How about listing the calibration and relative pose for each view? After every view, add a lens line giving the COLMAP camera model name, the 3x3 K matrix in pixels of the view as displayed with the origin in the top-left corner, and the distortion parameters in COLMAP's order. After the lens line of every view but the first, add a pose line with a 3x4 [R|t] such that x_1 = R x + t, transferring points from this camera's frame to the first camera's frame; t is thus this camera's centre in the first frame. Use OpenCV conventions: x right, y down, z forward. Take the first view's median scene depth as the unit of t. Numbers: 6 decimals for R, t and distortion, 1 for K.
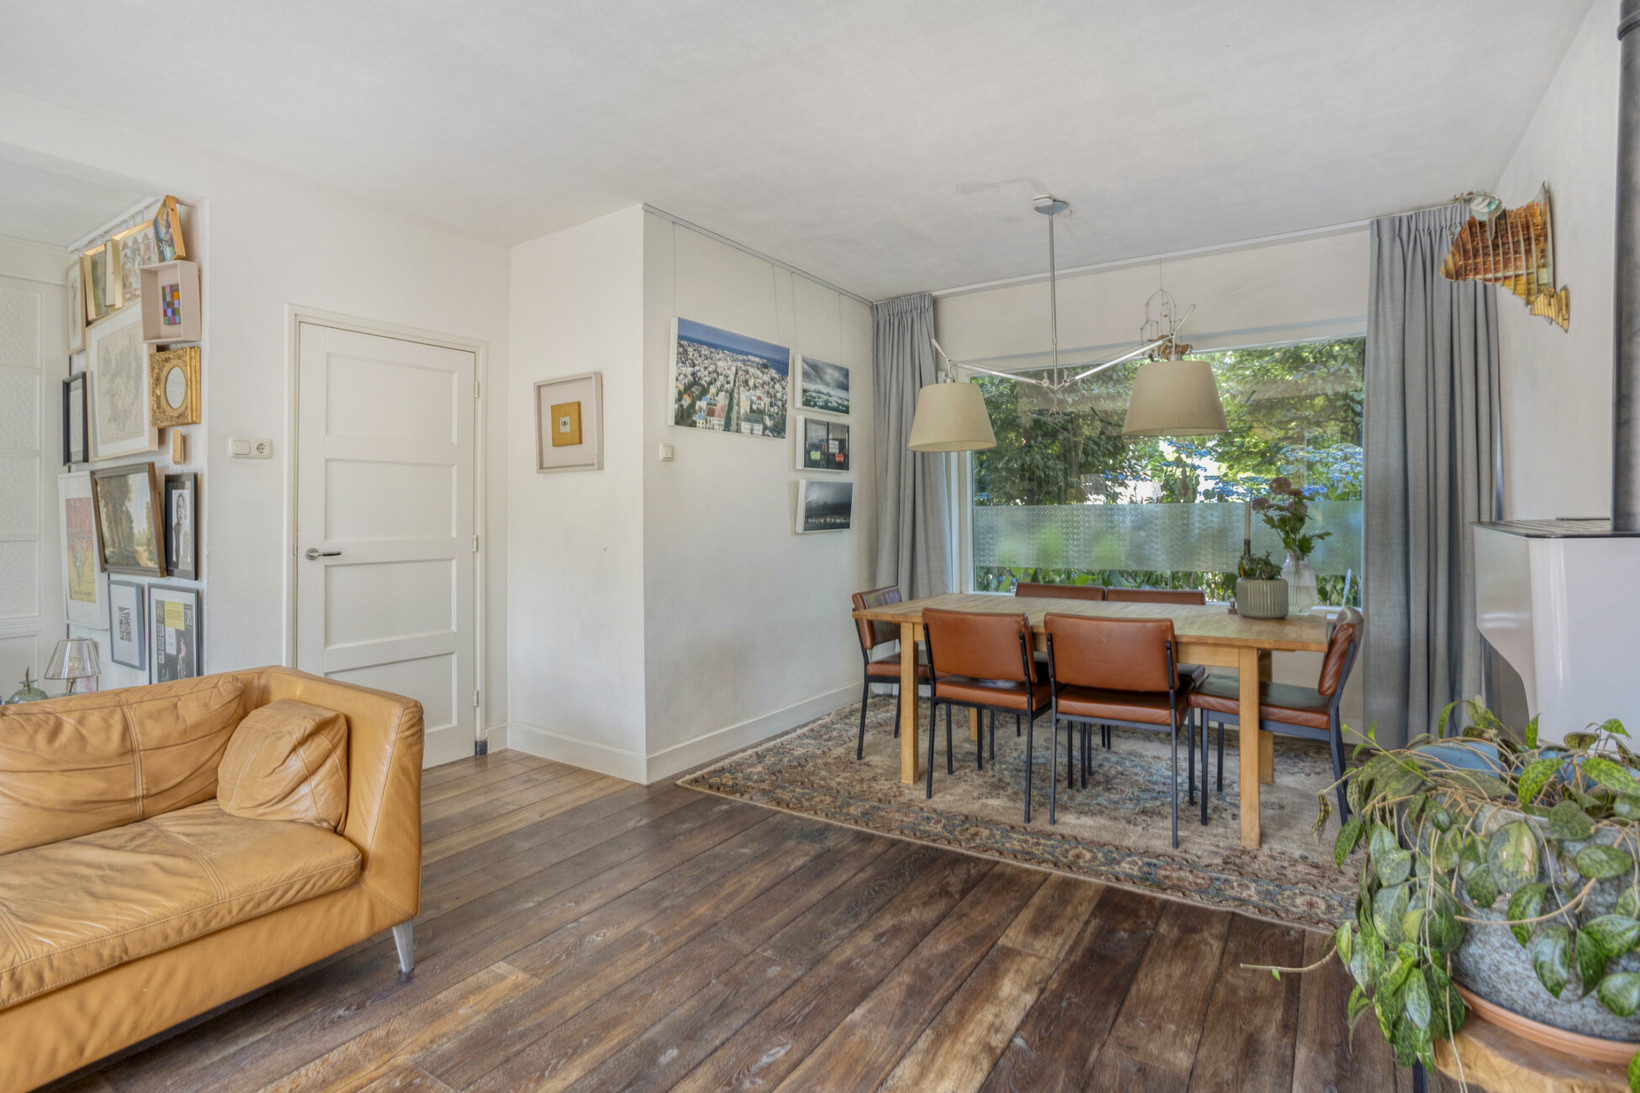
lens RADIAL K [[813.4, 0, 814.6], [0, 813.4, 510.6], [0, 0, 1]] dist [-0.000535, -0.000055]
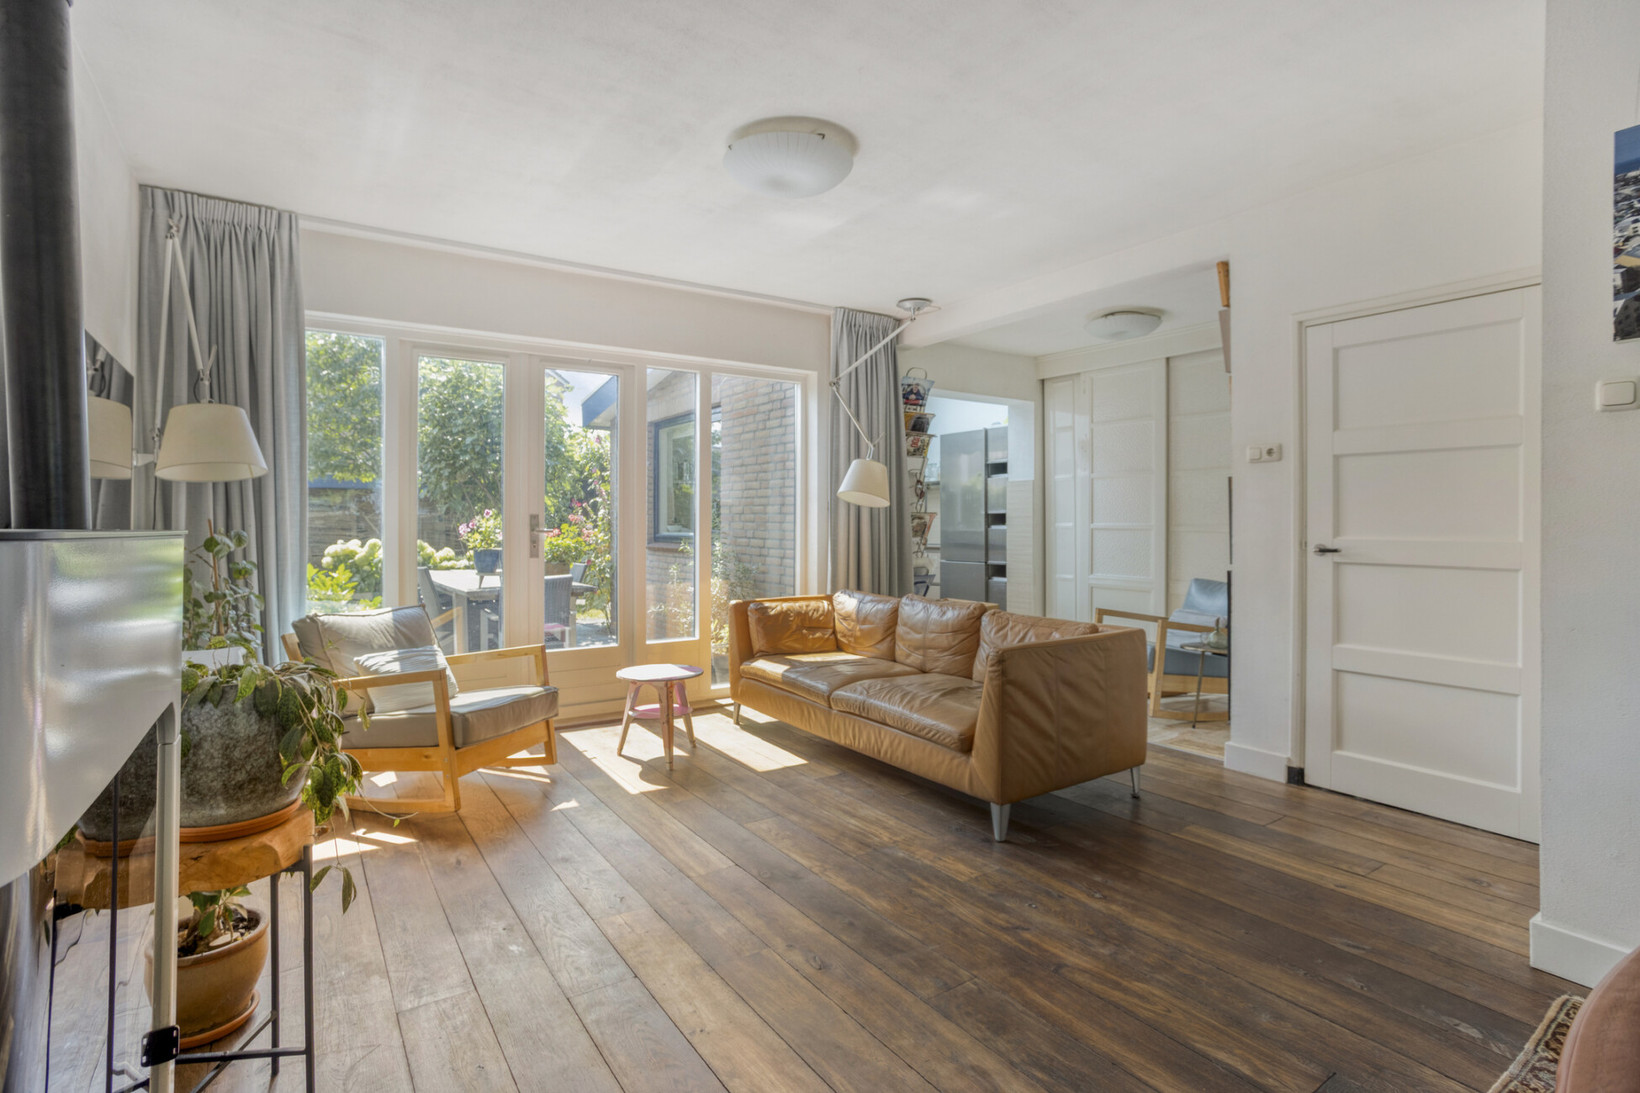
lens RADIAL K [[813.4, 0, 814.6], [0, 813.4, 510.6], [0, 0, 1]] dist [-0.000535, -0.000055]
pose [[-0.366728, 0.006083, -0.930308, 0.617965], [0.006291, 0.999972, 0.004058, -0.004233], [0.930307, -0.004365, -0.366756, 0.832413]]
